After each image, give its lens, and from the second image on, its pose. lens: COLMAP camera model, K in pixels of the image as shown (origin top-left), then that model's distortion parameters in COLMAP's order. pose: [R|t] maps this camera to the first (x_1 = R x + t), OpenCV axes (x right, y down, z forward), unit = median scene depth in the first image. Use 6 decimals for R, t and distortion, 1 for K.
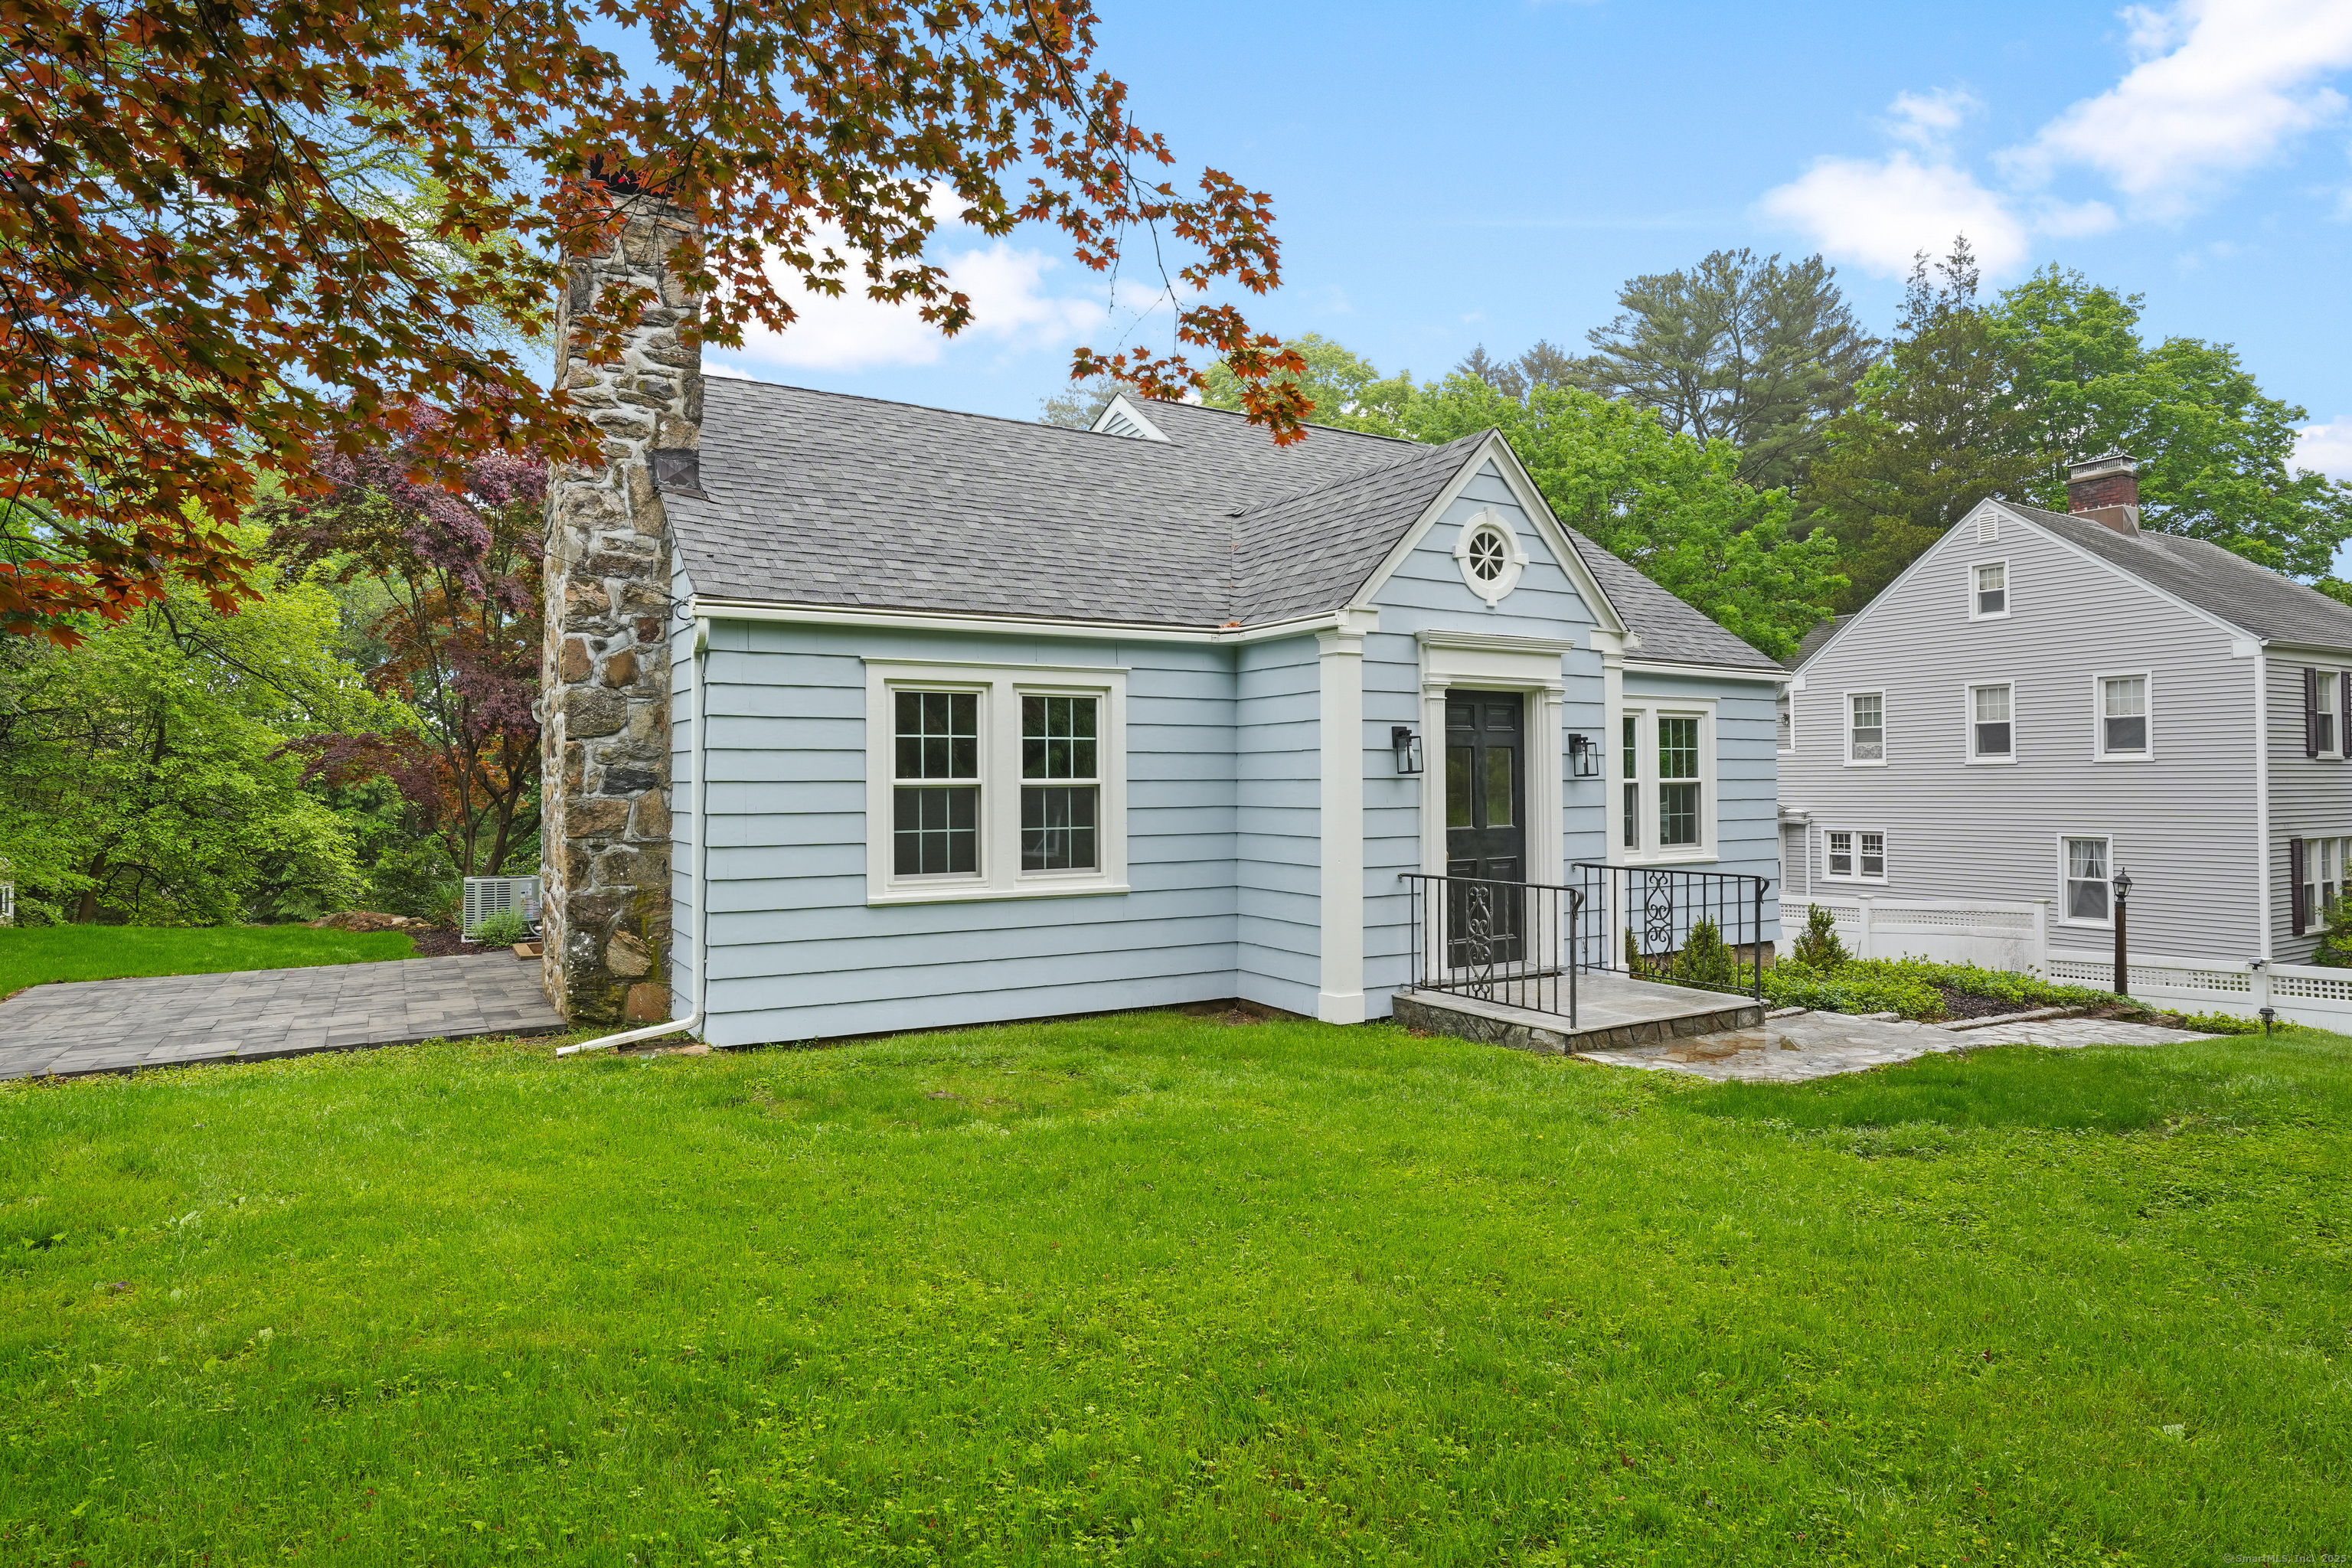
lens RADIAL K [[1480.3, 0, 1161.7], [0, 1480.3, 761.3], [0, 0, 1]] dist [-0.056872, 0.043542]
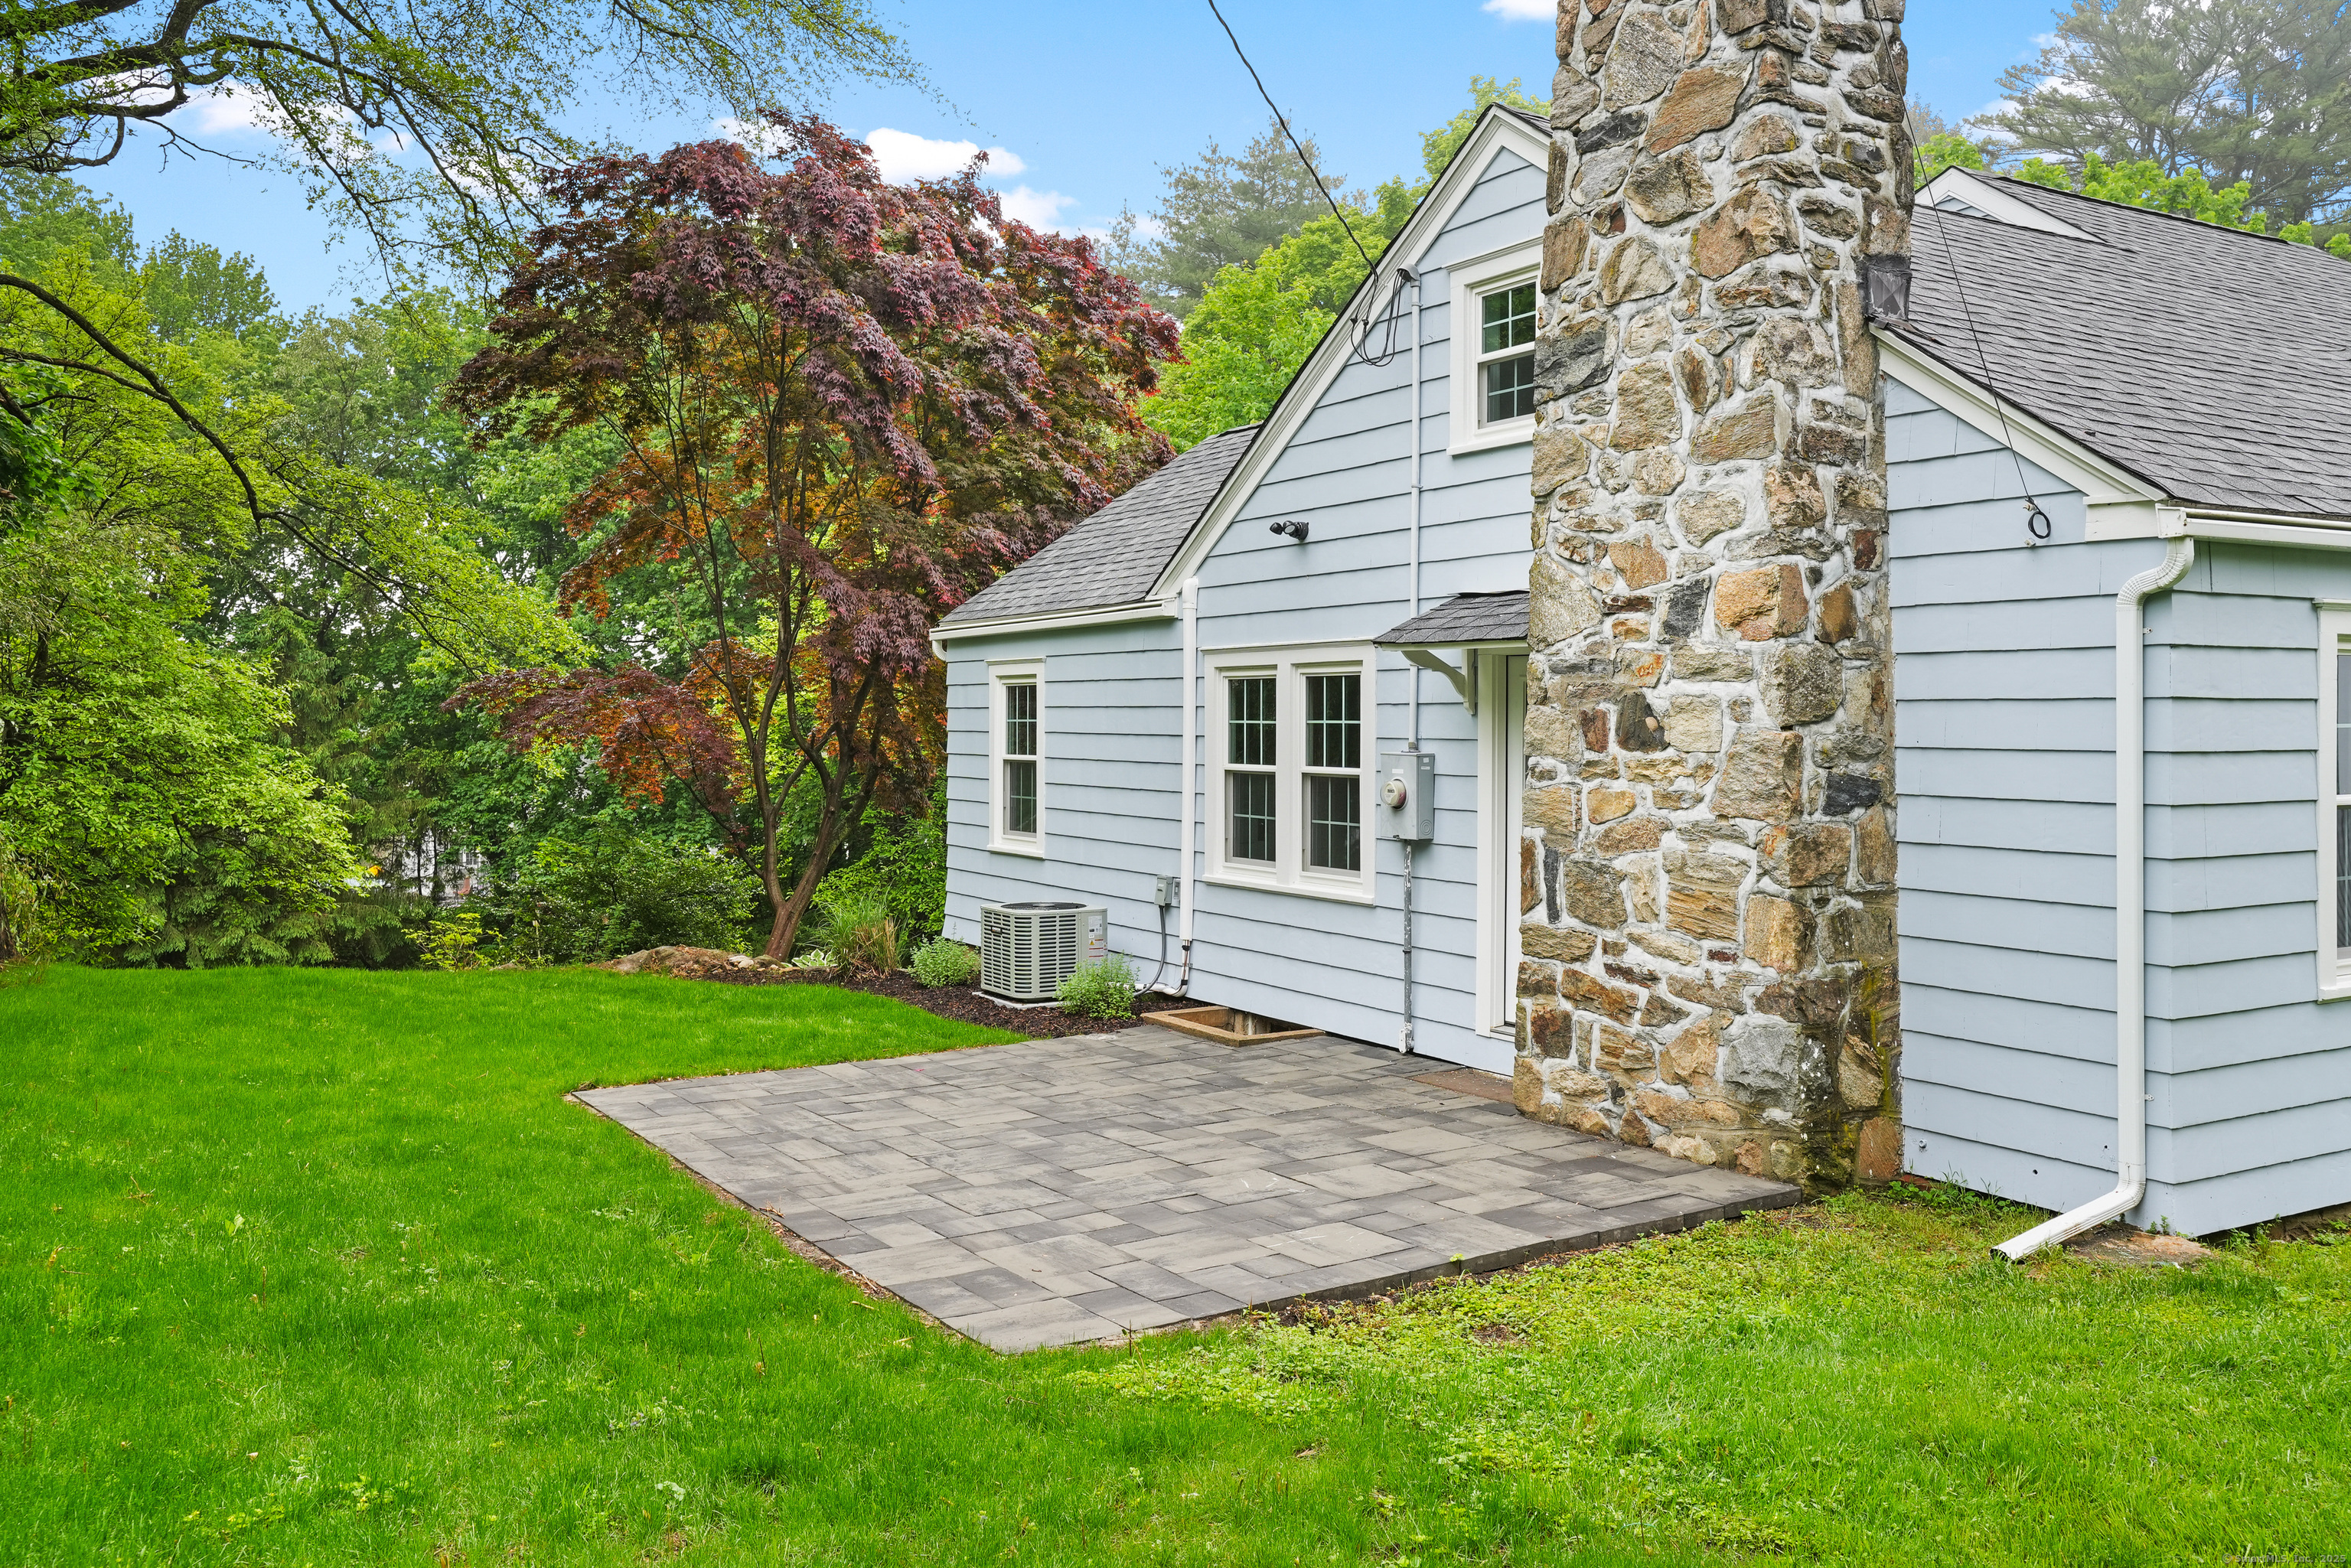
lens RADIAL K [[2071.7, 0, 1114.5], [0, 2071.7, 739.8], [0, 0, 1]] dist [0.002045, 0.086756]
pose [[0.999556, 0.004739, 0.029416, -0.693135], [-0.005638, 0.999518, 0.030535, -0.034185], [-0.029258, -0.030687, 0.999101, 0.131296]]
